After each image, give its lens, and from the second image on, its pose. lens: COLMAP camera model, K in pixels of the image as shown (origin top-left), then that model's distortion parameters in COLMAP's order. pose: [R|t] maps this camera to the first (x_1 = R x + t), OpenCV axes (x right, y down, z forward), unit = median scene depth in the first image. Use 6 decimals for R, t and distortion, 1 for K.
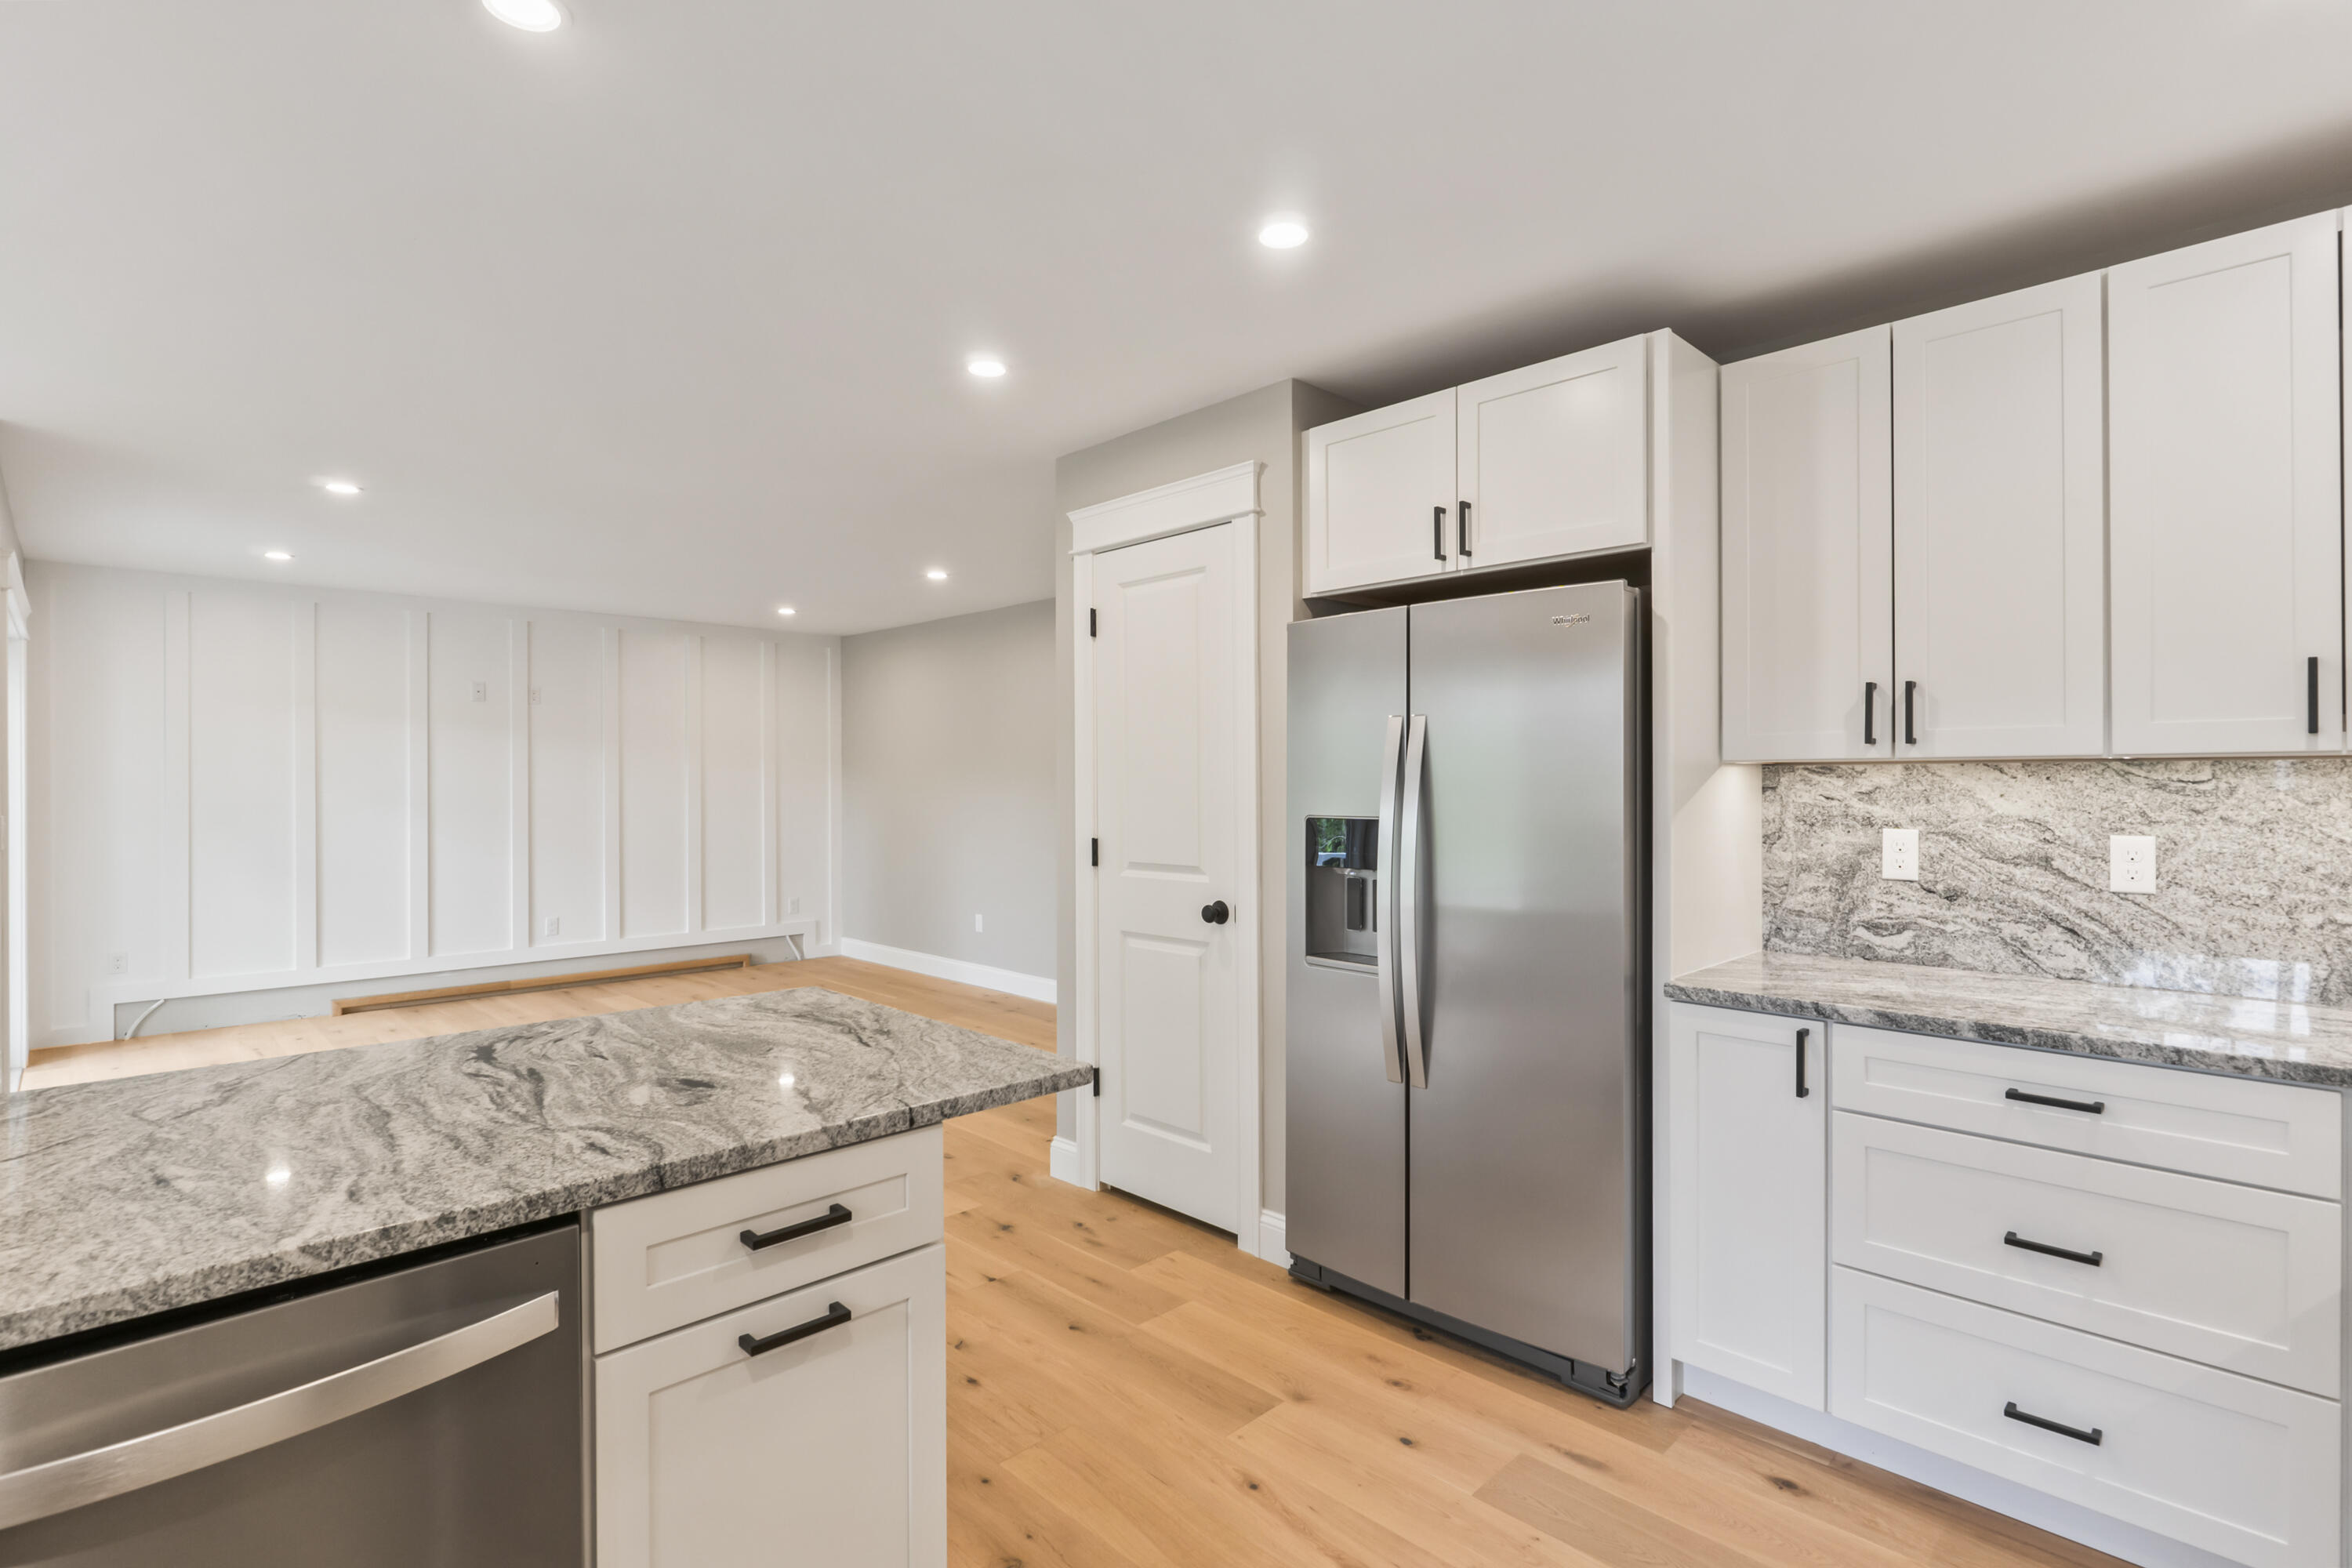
lens RADIAL K [[1126.7, 0, 1176.0], [0, 1126.7, 784.0], [0, 0, 1]] dist [-0.004846, -0.000525]
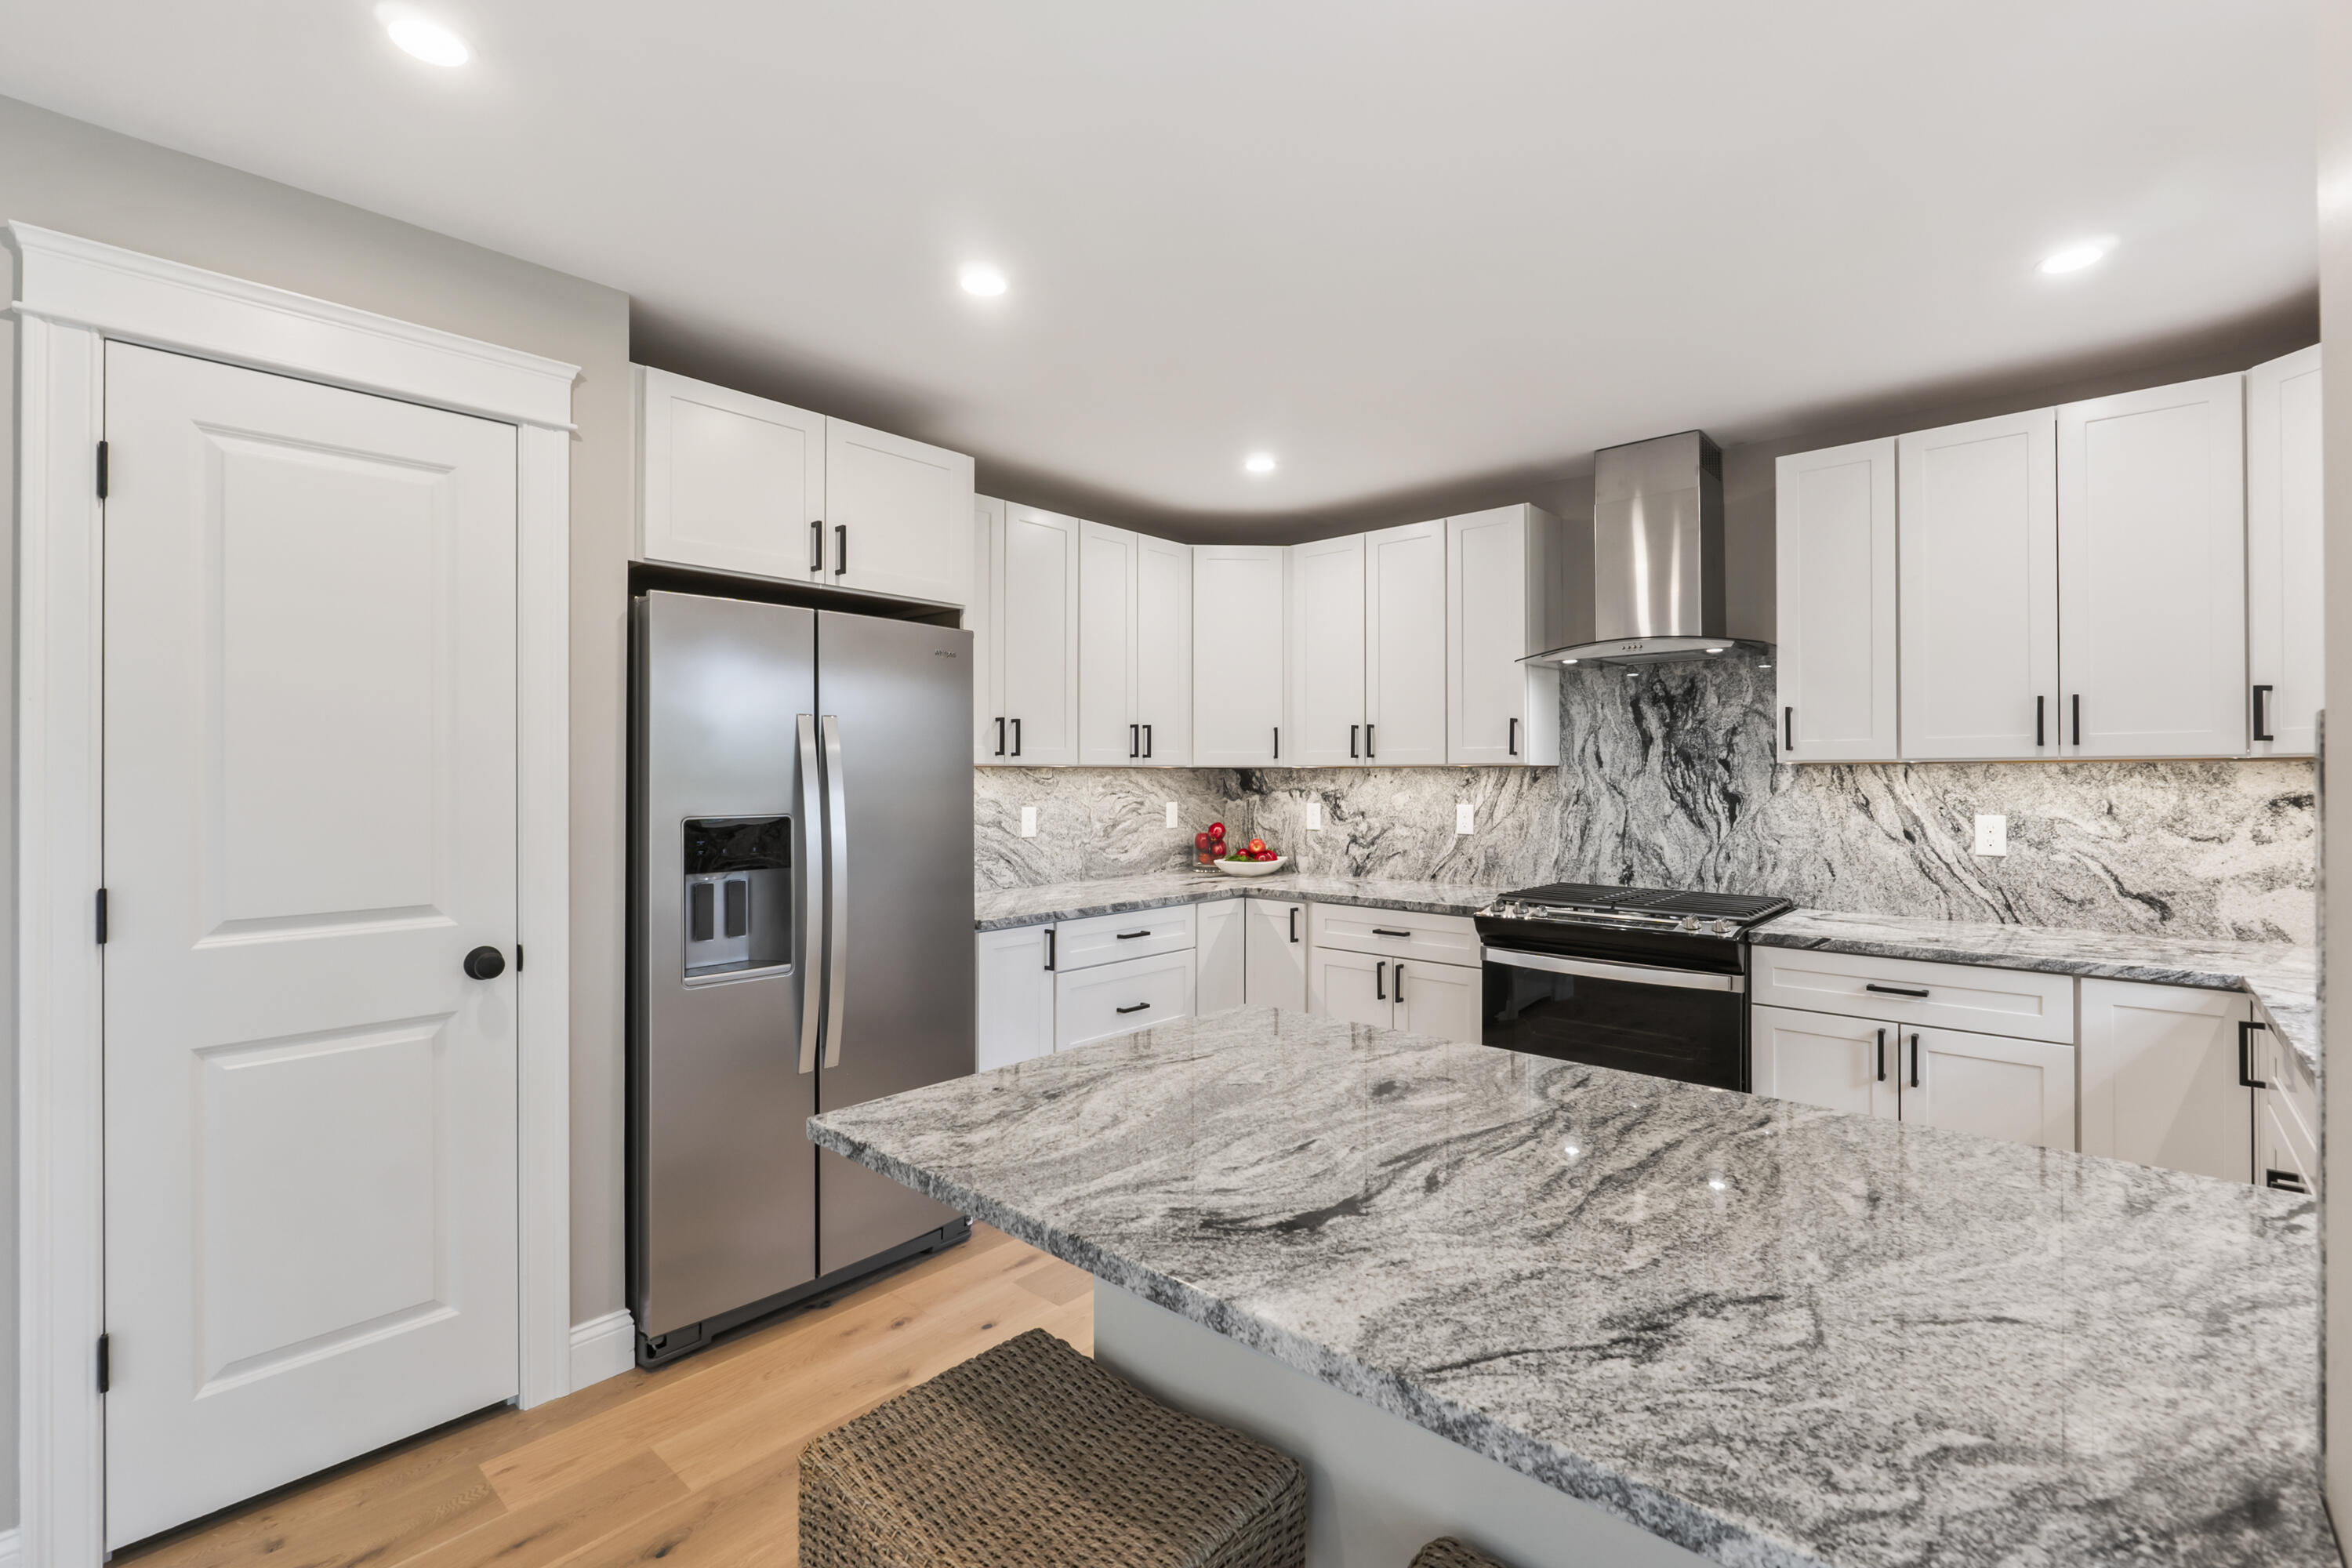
lens RADIAL K [[1044.8, 0, 1171.6], [0, 1044.8, 772.5], [0, 0, 1]] dist [-0.005412, 0.000211]
pose [[-0.067974, 0.006644, 0.997665, -0.672839], [0.002555, 0.999976, -0.006486, -0.000514], [-0.997684, 0.002108, -0.067990, 0.636611]]
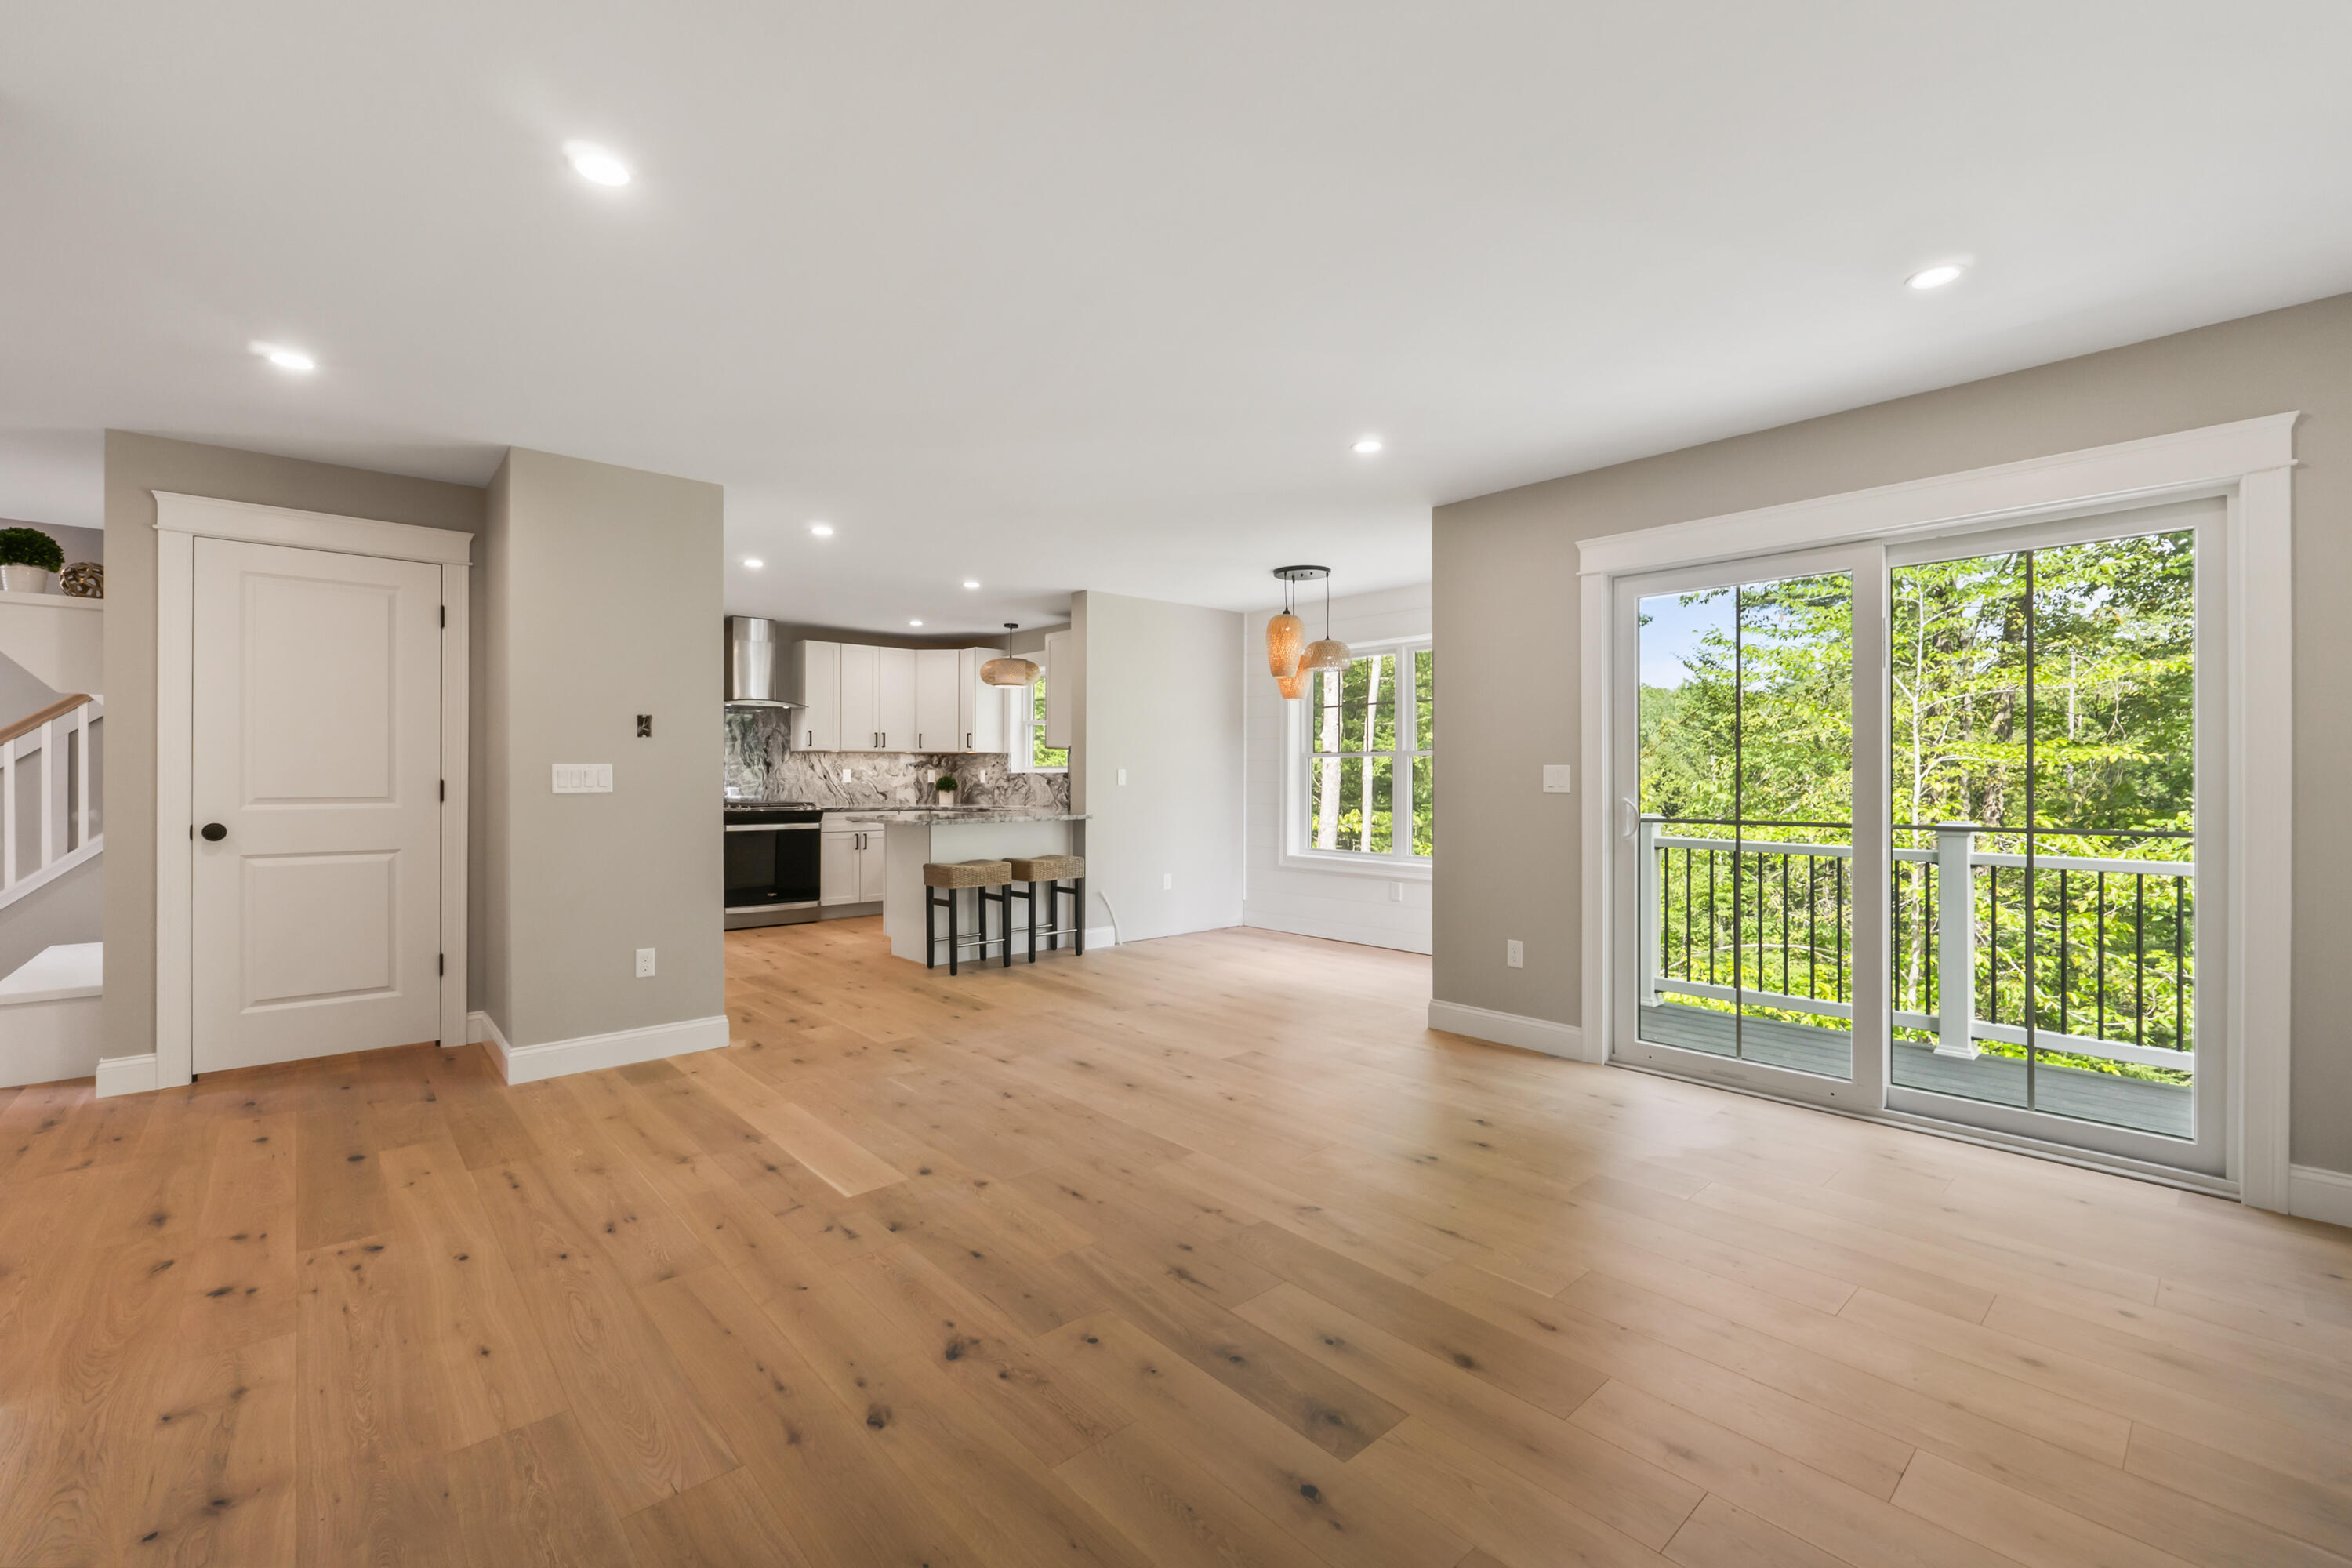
lens RADIAL K [[981.4, 0, 1176.4], [0, 981.4, 770.6], [0, 0, 1]] dist [-0.007409, 0.000138]
pose [[-0.999138, 0.000170, 0.041523, -0.810464], [0.000082, 0.999998, -0.002137, 0.043685], [-0.041523, -0.002131, -0.999135, 2.536423]]
